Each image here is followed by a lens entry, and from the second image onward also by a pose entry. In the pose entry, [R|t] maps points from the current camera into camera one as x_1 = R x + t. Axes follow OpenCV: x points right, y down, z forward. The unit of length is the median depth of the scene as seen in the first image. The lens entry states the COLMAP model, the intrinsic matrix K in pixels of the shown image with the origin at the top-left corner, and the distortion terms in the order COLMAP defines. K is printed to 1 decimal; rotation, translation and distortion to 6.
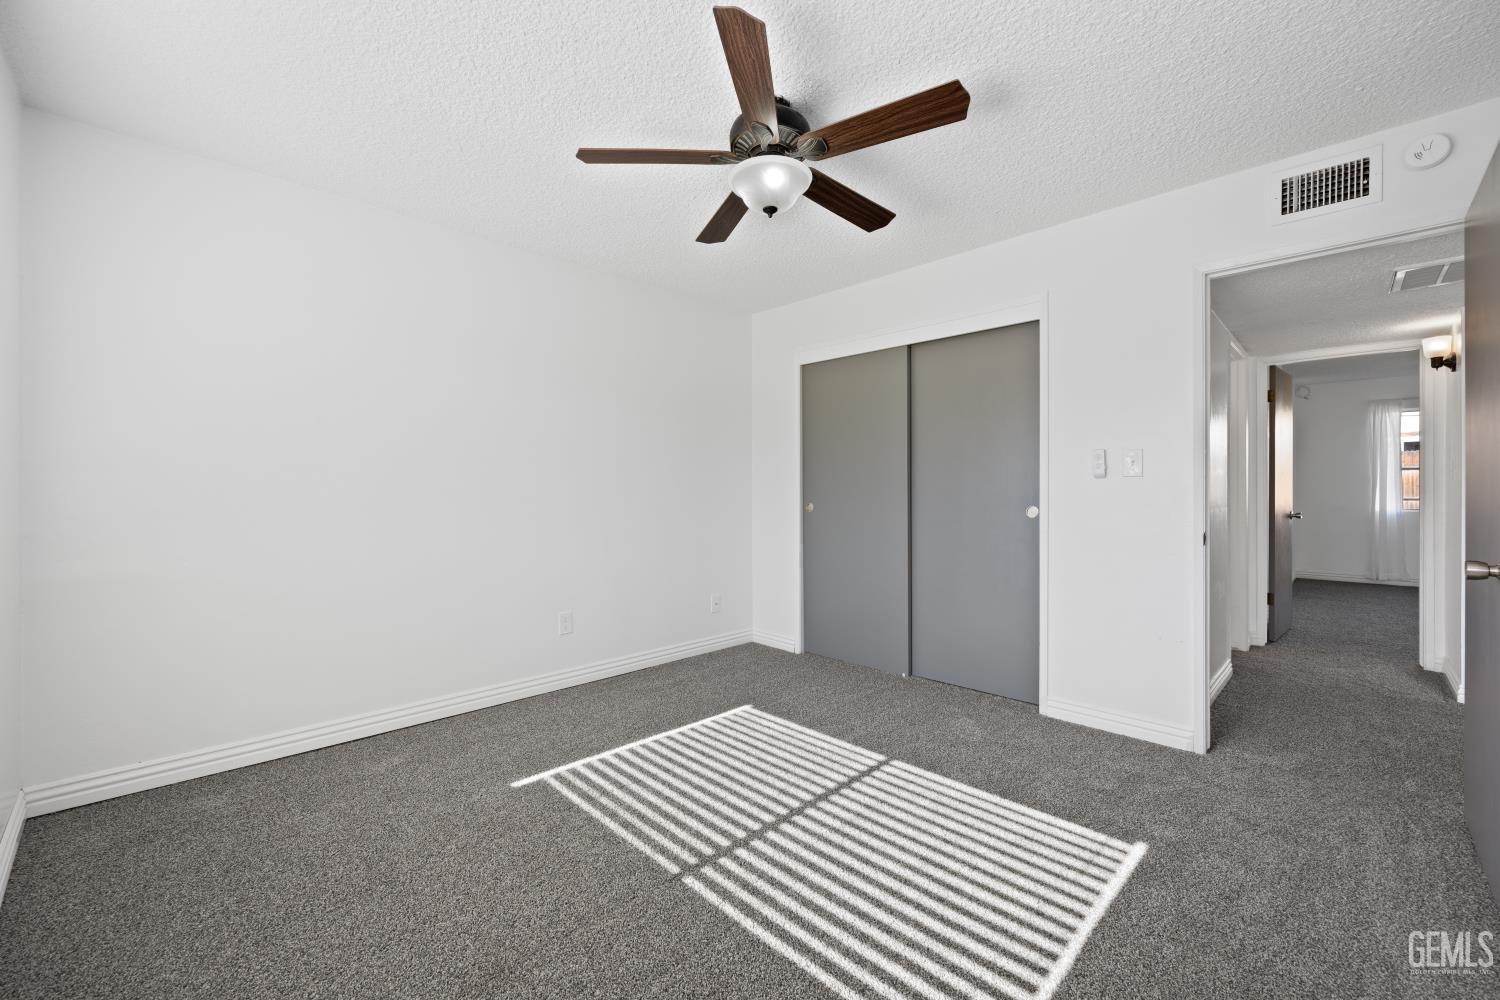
lens RADIAL K [[601.4, 0, 750.0], [0, 601.4, 497.5], [0, 0, 1]] dist [-0.001958, 0.000290]
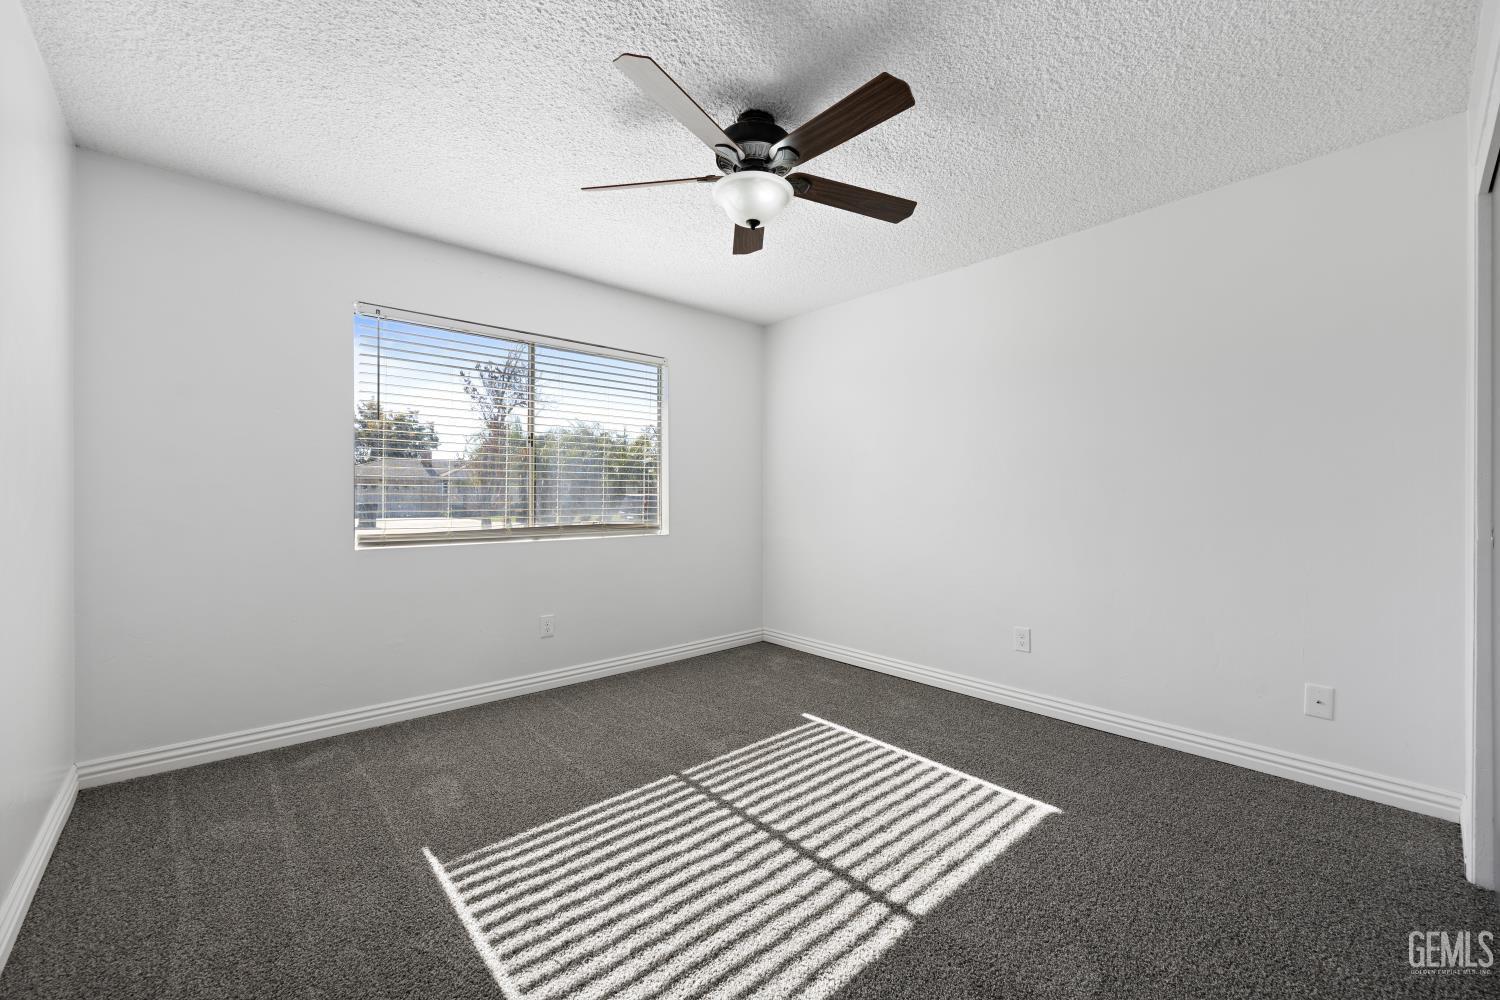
lens RADIAL K [[601.4, 0, 750.0], [0, 601.4, 497.5], [0, 0, 1]] dist [-0.001958, 0.000290]
pose [[-0.048423, -0.001069, -0.998826, 0.904628], [-0.011518, 0.999934, -0.000512, -0.006496], [0.998761, 0.011480, -0.048432, 0.881443]]
